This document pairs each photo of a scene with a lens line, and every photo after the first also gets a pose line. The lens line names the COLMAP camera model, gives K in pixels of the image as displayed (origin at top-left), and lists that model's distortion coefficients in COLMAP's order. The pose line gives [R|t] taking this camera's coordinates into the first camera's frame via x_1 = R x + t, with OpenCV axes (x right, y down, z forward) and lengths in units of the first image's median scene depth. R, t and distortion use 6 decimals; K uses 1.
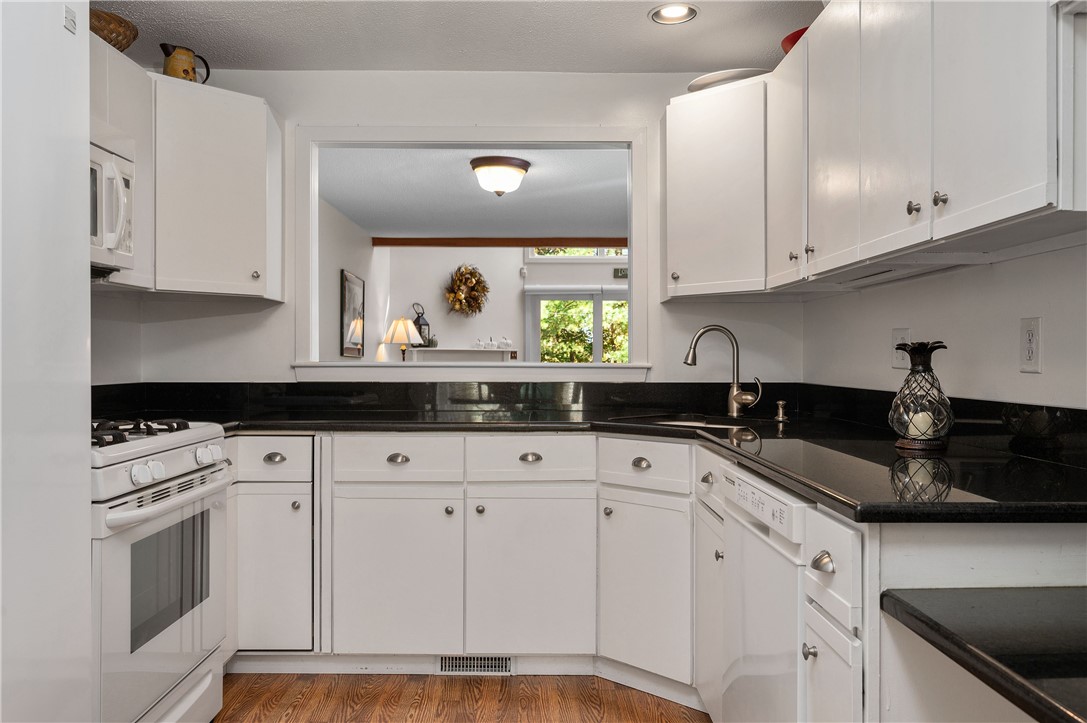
lens RADIAL K [[819.3, 0, 543.3], [0, 819.3, 357.3], [0, 0, 1]] dist [0.008728, -0.008258]
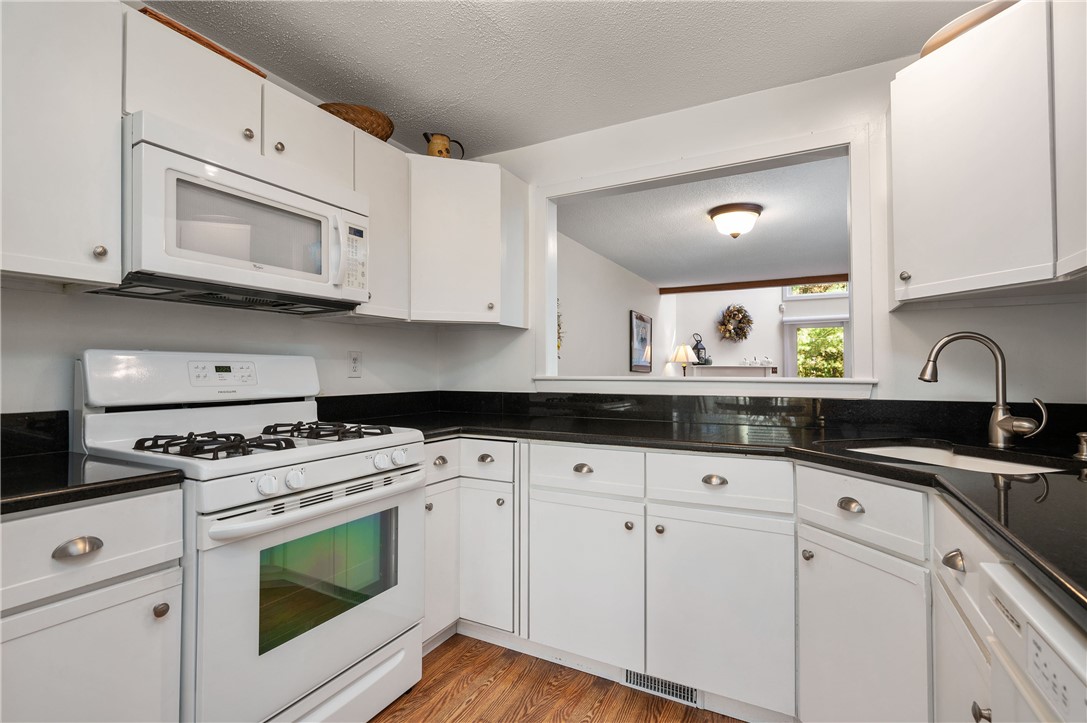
lens RADIAL K [[506.0, 0, 541.2], [0, 506.0, 363.2], [0, 0, 1]] dist [0.002011, -0.001173]
pose [[0.880806, -0.009319, -0.473385, 0.082539], [0.001218, 0.999848, -0.017417, -0.000677], [0.473475, 0.014764, 0.880684, 0.392118]]
